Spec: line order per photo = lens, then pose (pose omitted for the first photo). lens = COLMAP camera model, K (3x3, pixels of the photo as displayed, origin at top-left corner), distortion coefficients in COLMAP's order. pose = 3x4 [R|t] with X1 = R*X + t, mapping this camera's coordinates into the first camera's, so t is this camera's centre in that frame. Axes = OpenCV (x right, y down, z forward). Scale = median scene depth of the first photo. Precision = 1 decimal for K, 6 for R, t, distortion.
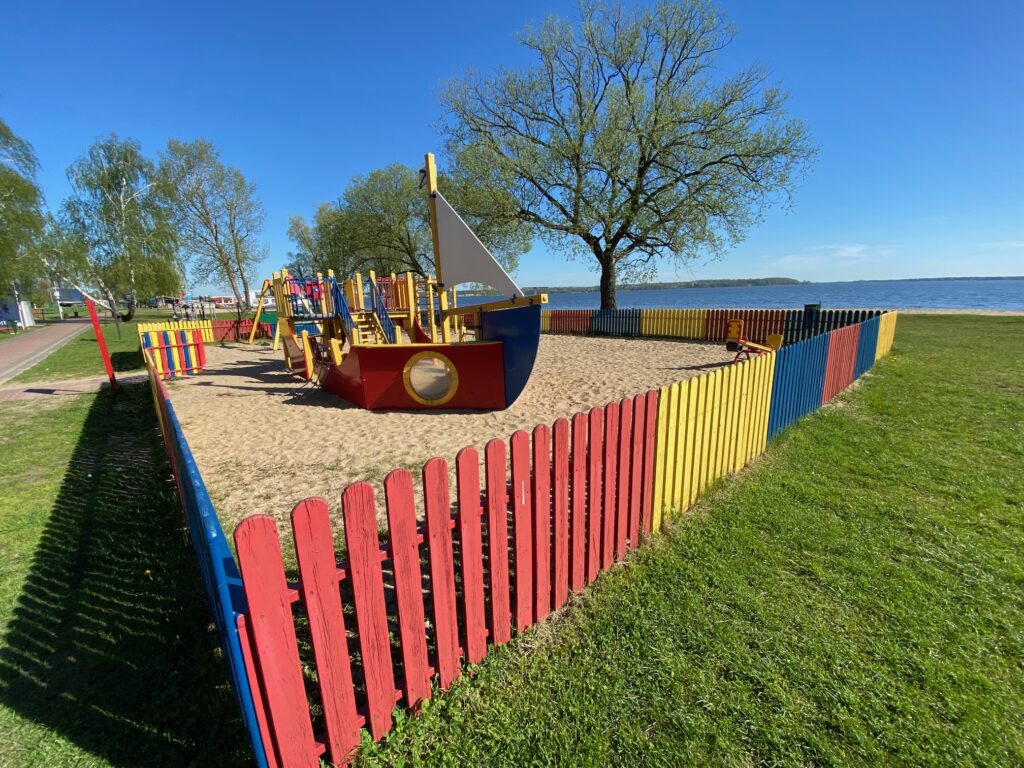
lens RADIAL K [[415.8, 0, 509.9], [0, 415.8, 401.0], [0, 0, 1]] dist [0.013533, -0.017803]
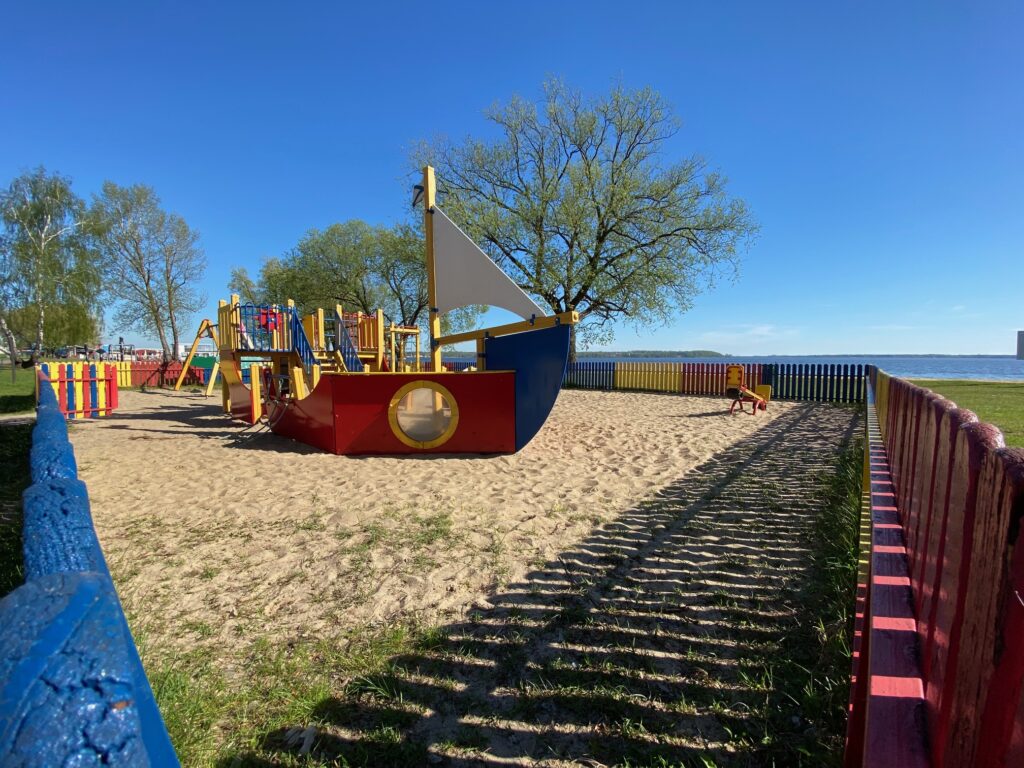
lens RADIAL K [[415.8, 0, 509.9], [0, 415.8, 401.0], [0, 0, 1]] dist [0.013533, -0.017803]
pose [[0.991452, 0.018398, 0.129169, -0.086067], [0.001265, 0.988606, -0.150520, 0.027545], [-0.130466, 0.149397, 0.980132, 0.118548]]
